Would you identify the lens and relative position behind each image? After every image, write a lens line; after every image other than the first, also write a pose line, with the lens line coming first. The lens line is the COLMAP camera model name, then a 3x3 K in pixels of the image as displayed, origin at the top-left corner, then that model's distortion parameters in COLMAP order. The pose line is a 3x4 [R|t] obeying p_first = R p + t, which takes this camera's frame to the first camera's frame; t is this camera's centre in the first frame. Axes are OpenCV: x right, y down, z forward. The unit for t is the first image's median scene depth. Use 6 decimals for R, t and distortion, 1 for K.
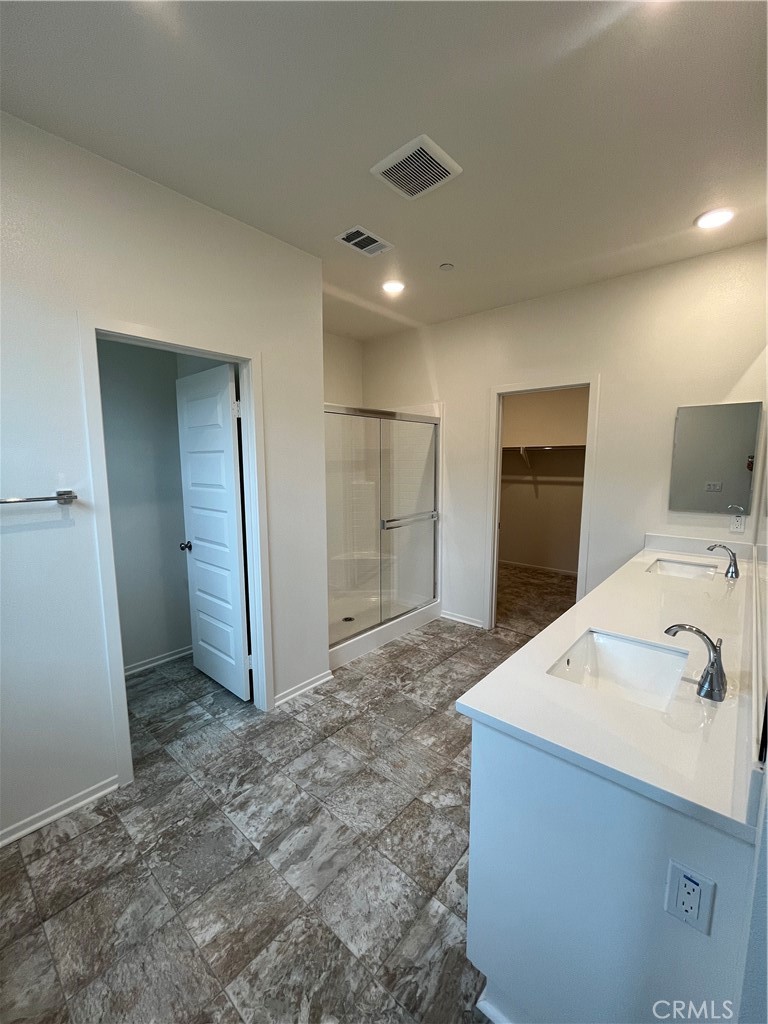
lens RADIAL K [[416.7, 0, 386.7], [0, 416.7, 516.9], [0, 0, 1]] dist [-0.002409, -0.000509]
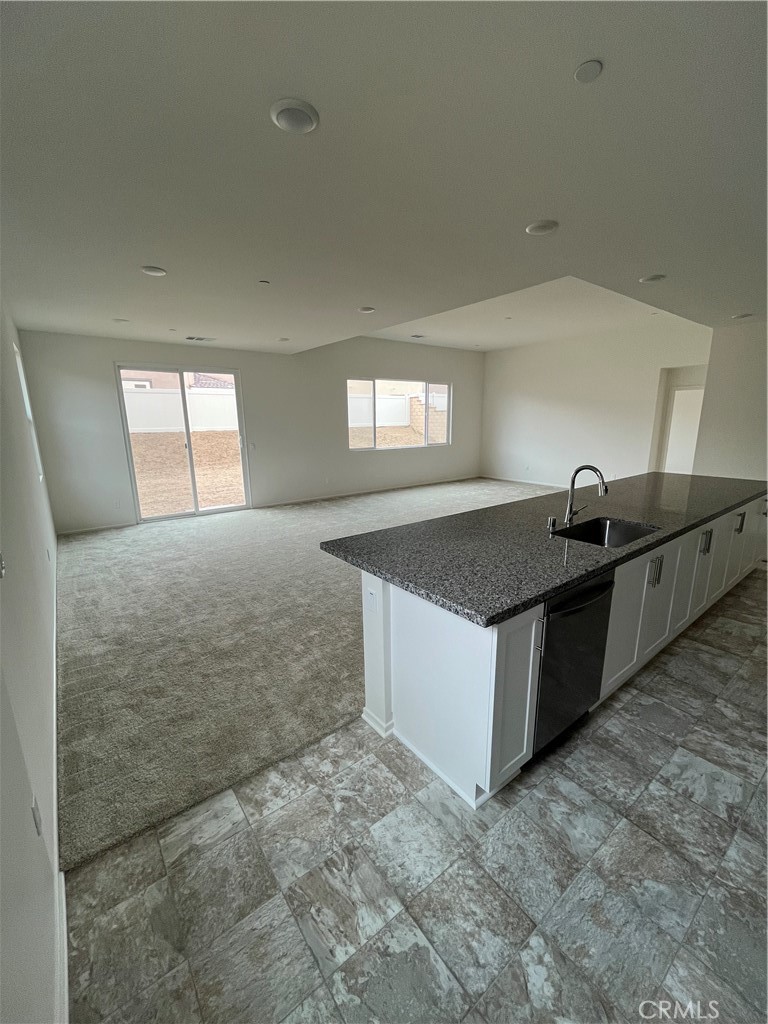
lens RADIAL K [[416.7, 0, 387.9], [0, 416.7, 514.3], [0, 0, 1]] dist [-0.002409, -0.000509]
pose [[-0.194815, 0.227291, -0.954142, 0.705994], [-0.123927, 0.959280, 0.253818, -0.172404], [0.972980, 0.167691, -0.158715, 0.817446]]
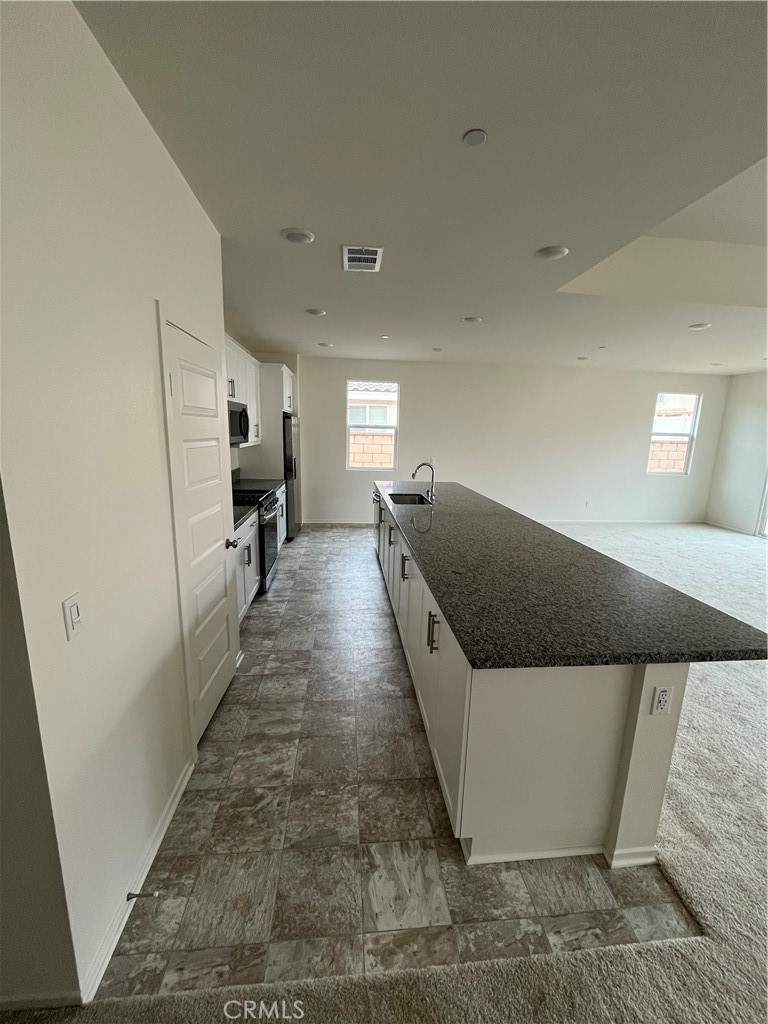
lens RADIAL K [[416.7, 0, 389.3], [0, 416.7, 509.3], [0, 0, 1]] dist [-0.002409, -0.000509]
pose [[-0.728698, -0.148695, 0.668498, -1.274127], [0.064402, 0.956939, 0.283056, -0.285540], [-0.681800, 0.249315, -0.687743, 1.480910]]
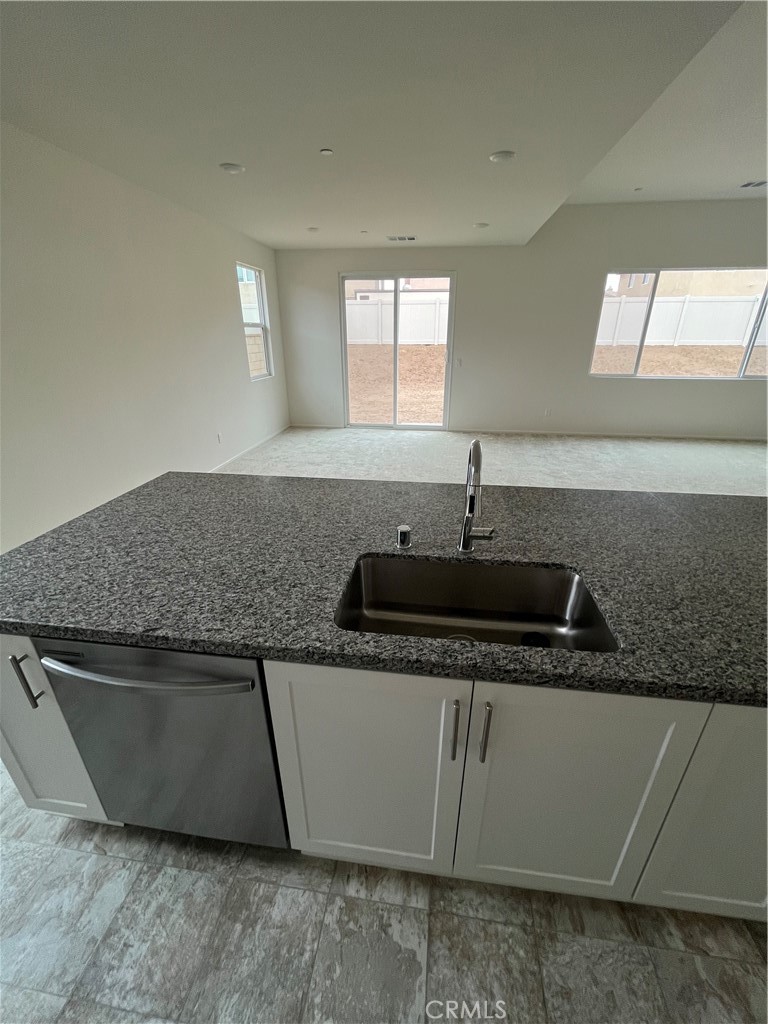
lens RADIAL K [[416.7, 0, 386.2], [0, 416.7, 514.2], [0, 0, 1]] dist [-0.002409, -0.000509]
pose [[-0.835709, 0.223032, -0.501844, -0.444454], [-0.071708, 0.861677, 0.502365, -0.271737], [0.544471, 0.455817, -0.704118, 1.702168]]
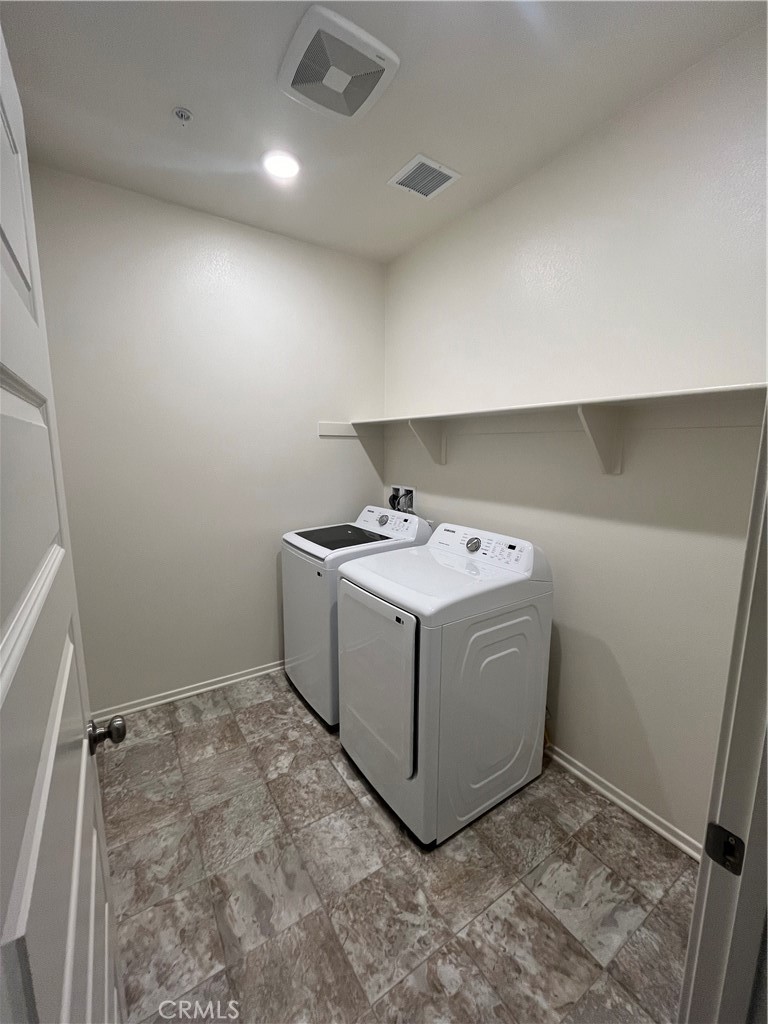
lens RADIAL K [[416.7, 0, 386.3], [0, 416.7, 523.2], [0, 0, 1]] dist [-0.002409, -0.000509]
pose [[0.270411, -0.167978, 0.947977, -0.763318], [0.125878, 0.982377, 0.138166, -0.044806], [-0.954480, 0.081968, 0.286790, 0.423892]]
